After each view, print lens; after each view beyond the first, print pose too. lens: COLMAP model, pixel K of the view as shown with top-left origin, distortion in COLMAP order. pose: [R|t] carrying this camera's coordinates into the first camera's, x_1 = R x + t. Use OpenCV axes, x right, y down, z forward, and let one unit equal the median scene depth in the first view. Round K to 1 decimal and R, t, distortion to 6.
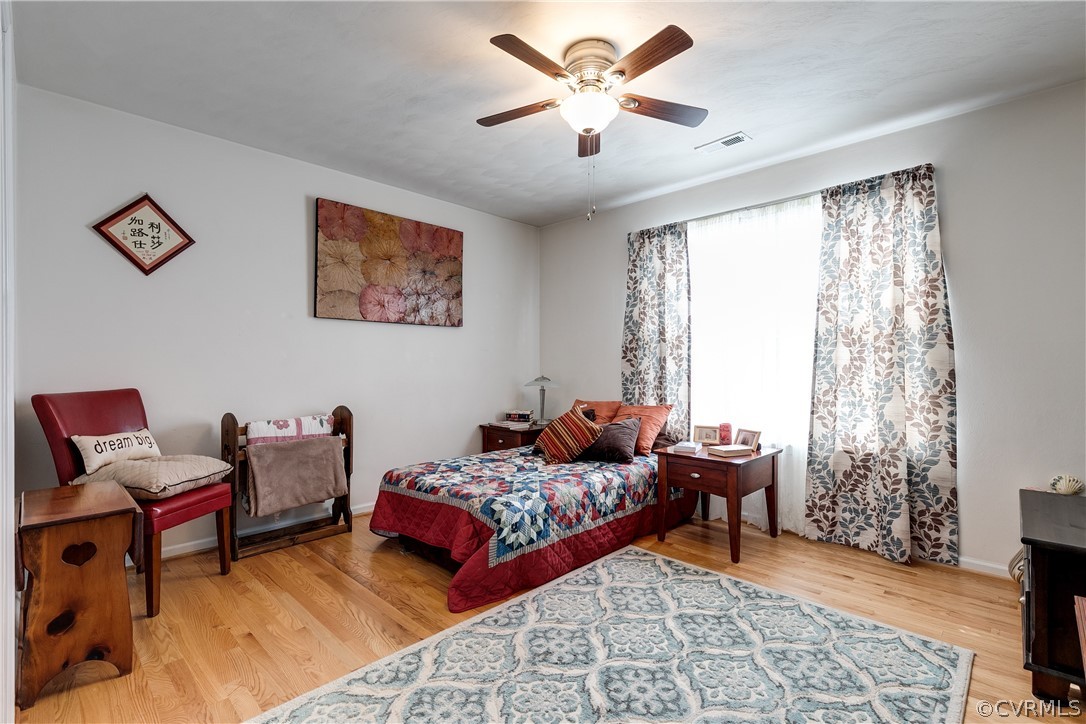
lens RADIAL K [[503.3, 0, 550.2], [0, 503.3, 361.0], [0, 0, 1]] dist [0.001999, 0.000445]
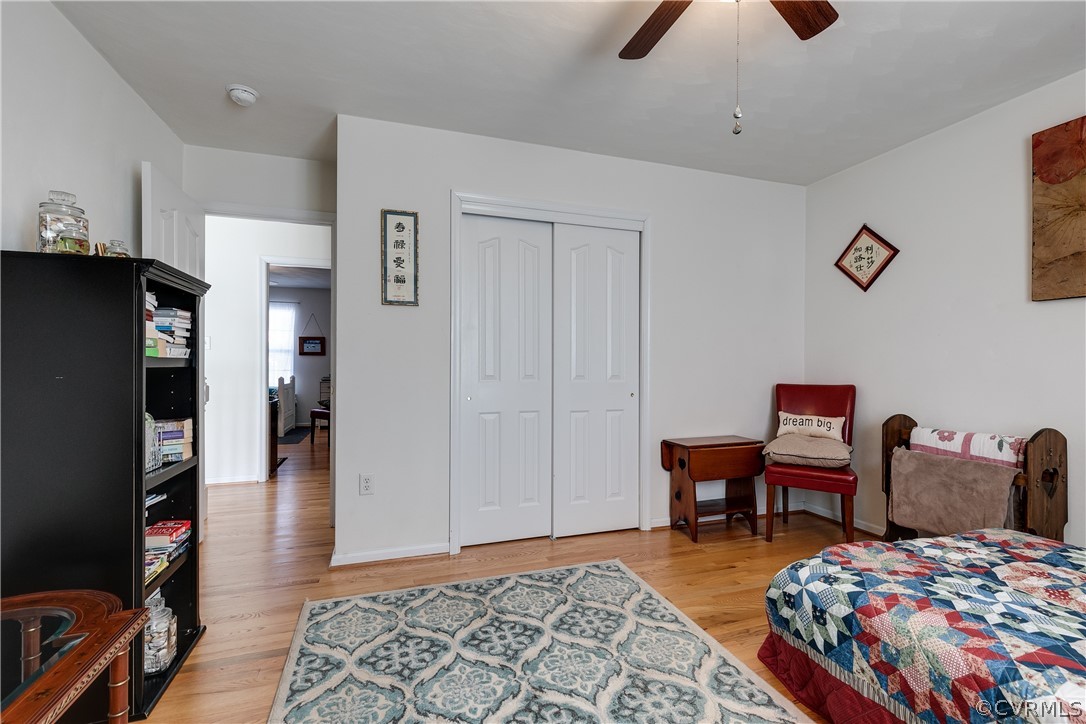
lens RADIAL K [[503.3, 0, 551.7], [0, 503.3, 362.8], [0, 0, 1]] dist [0.001999, 0.000445]
pose [[-0.470520, -0.004736, -0.882377, 0.663283], [0.000311, 0.999985, -0.005533, 0.006659], [0.882389, -0.002878, -0.470511, 0.985874]]
